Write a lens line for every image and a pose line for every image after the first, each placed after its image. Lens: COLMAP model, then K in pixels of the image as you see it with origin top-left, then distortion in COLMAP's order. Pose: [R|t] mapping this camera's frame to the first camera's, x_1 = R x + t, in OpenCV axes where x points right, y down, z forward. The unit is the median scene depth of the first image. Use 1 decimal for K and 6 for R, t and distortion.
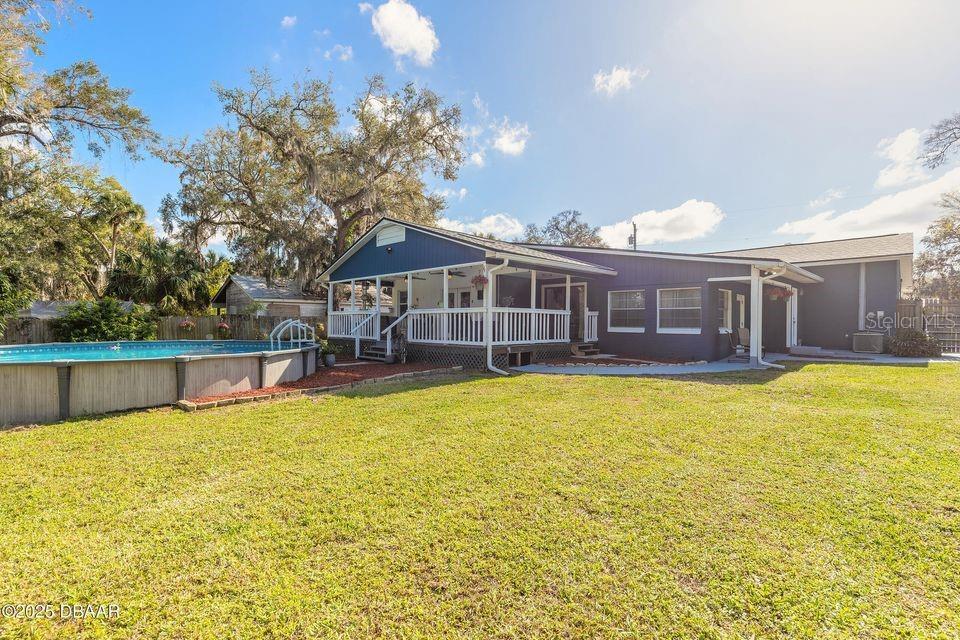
lens RADIAL K [[436.0, 0, 479.3], [0, 436.0, 318.4], [0, 0, 1]] dist [0.015360, -0.000064]
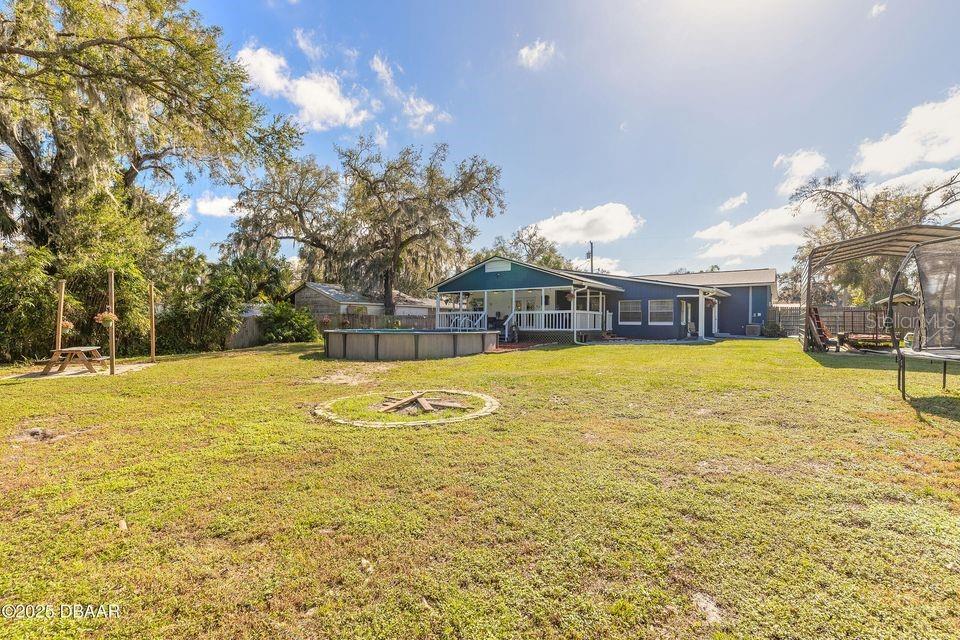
lens RADIAL K [[436.0, 0, 480.5], [0, 436.0, 320.6], [0, 0, 1]] dist [0.015360, -0.000064]
pose [[0.987329, 0.001459, 0.158681, -0.559753], [-0.002202, 0.999987, 0.004506, 0.009726], [-0.158672, -0.004798, 0.987320, -0.658508]]
